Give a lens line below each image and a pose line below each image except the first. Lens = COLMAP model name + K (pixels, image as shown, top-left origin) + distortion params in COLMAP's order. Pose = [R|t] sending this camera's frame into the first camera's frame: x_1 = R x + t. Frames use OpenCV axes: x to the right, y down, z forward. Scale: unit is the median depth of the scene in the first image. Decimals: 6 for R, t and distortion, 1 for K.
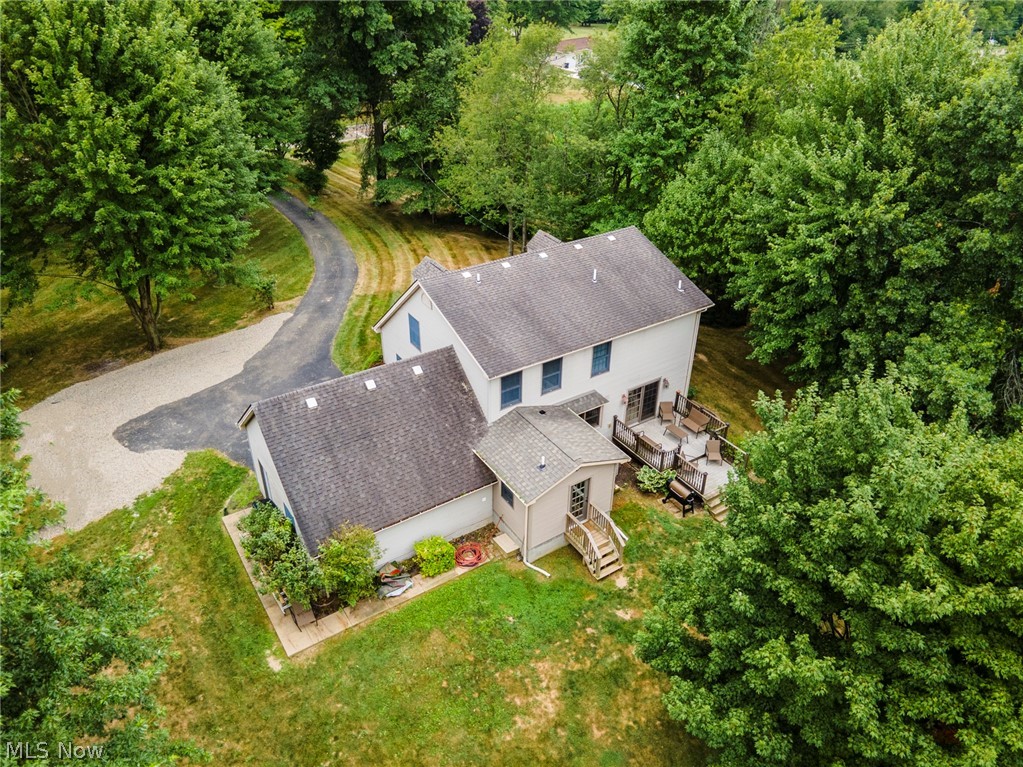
lens RADIAL K [[739.5, 0, 513.5], [0, 739.5, 408.5], [0, 0, 1]] dist [0.046418, 0.001848]
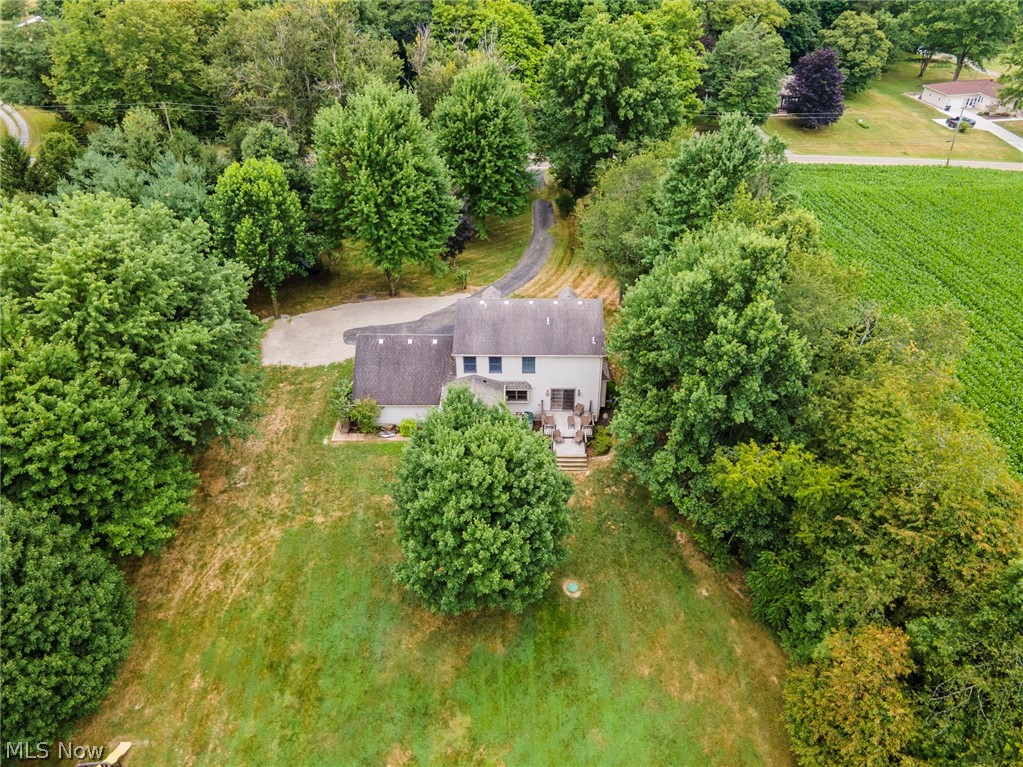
lens RADIAL K [[739.5, 0, 513.5], [0, 739.5, 408.5], [0, 0, 1]] dist [0.046418, 0.001848]
pose [[0.824070, 0.324251, -0.464509, 1.014540], [-0.305185, 0.944930, 0.118190, -0.177923], [0.477252, 0.044364, 0.877646, -0.644462]]
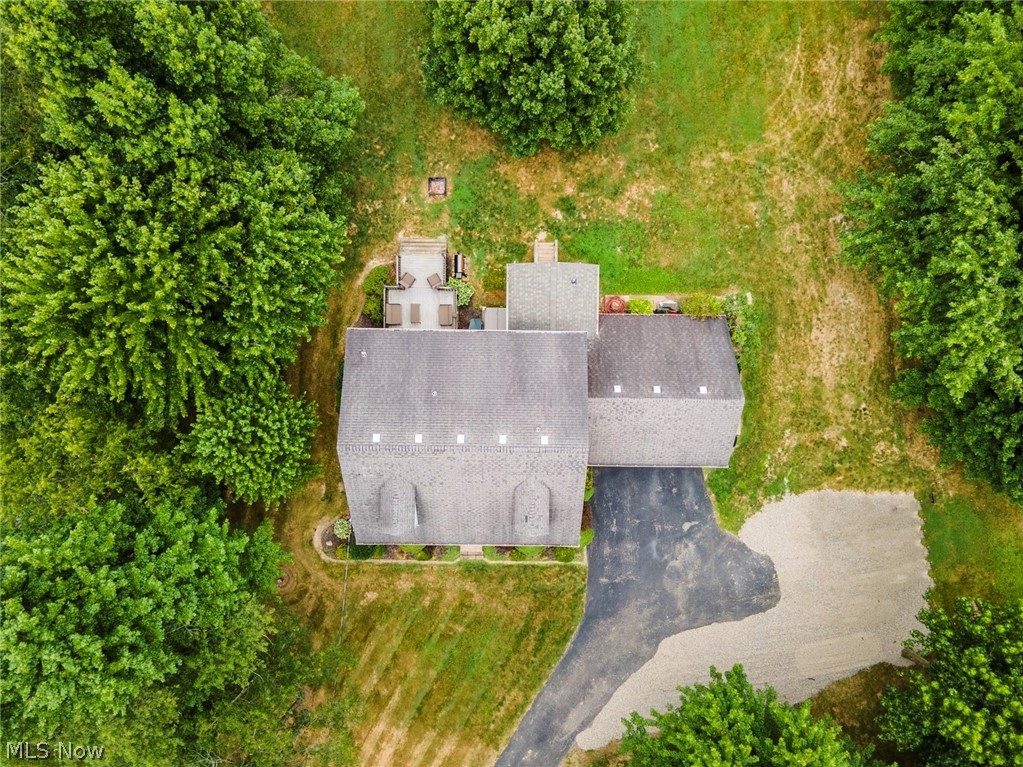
lens RADIAL K [[739.5, 0, 513.5], [0, 739.5, 408.5], [0, 0, 1]] dist [0.046418, 0.001848]
pose [[-0.829817, -0.557384, -0.026979, 0.034162], [0.295530, -0.479958, 0.826016, -1.140372], [-0.473357, 0.677468, 0.563001, 0.377116]]
